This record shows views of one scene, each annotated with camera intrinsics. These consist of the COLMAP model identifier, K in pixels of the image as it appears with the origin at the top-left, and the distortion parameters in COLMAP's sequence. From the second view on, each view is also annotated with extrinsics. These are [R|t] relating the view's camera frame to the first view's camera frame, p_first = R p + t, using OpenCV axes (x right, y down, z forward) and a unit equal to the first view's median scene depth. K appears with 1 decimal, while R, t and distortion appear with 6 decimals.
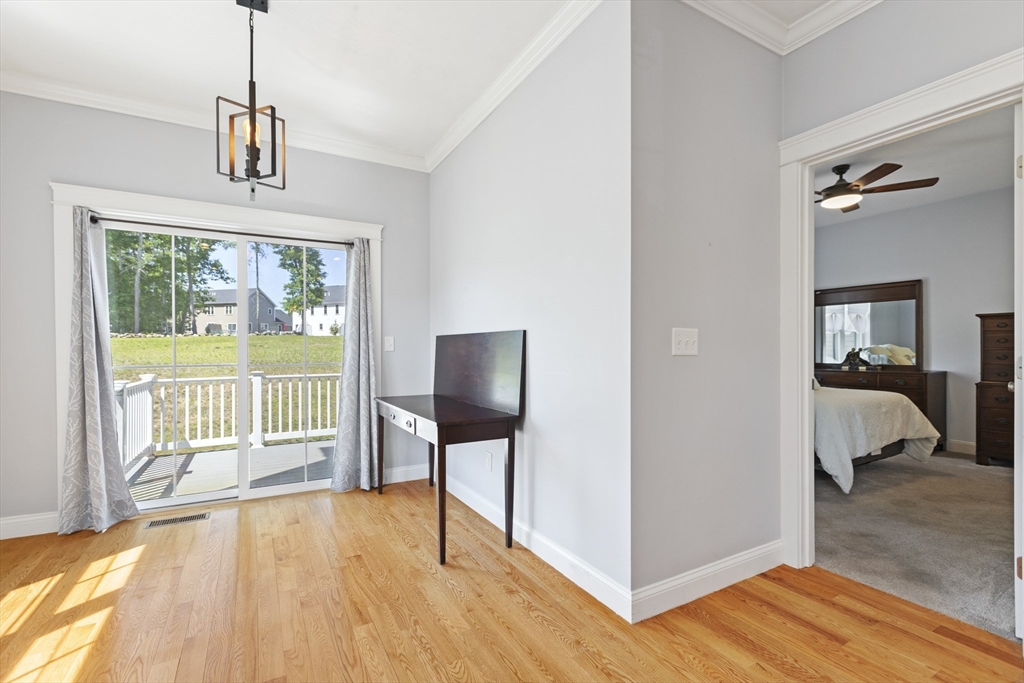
lens RADIAL K [[455.9, 0, 505.3], [0, 455.9, 350.4], [0, 0, 1]] dist [0.002214, 0.000166]
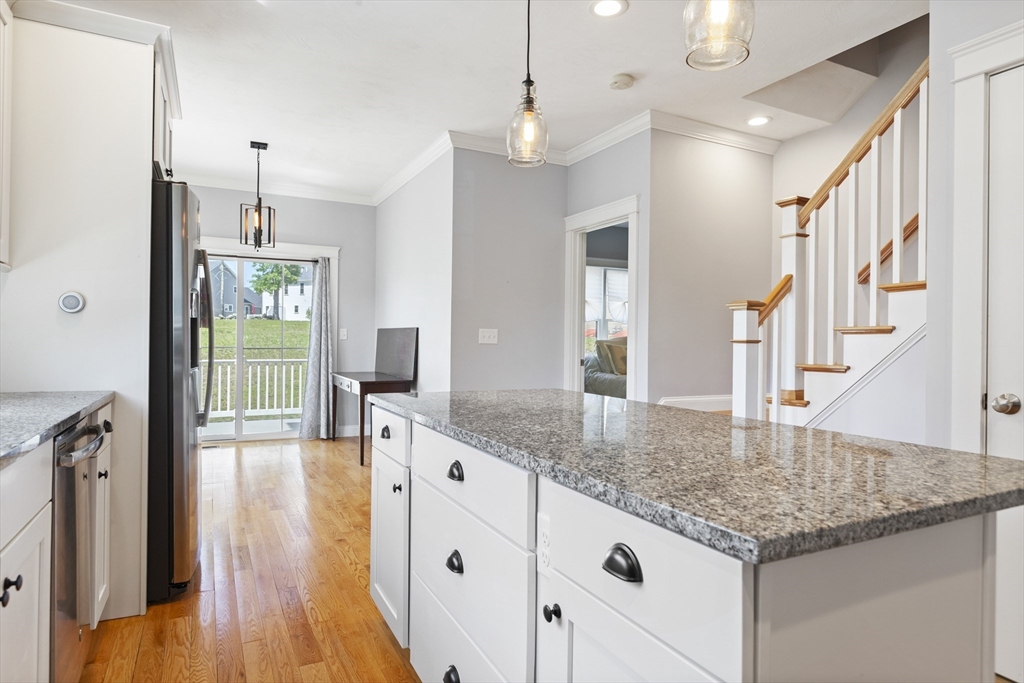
lens RADIAL K [[620.2, 0, 512.0], [0, 620.2, 342.5], [0, 0, 1]] dist [0.005883, 0.000496]
pose [[0.998648, 0.015873, -0.049508, 0.349386], [-0.015830, 0.999874, 0.001252, 0.000512], [0.049522, -0.000467, 0.998773, -0.846161]]
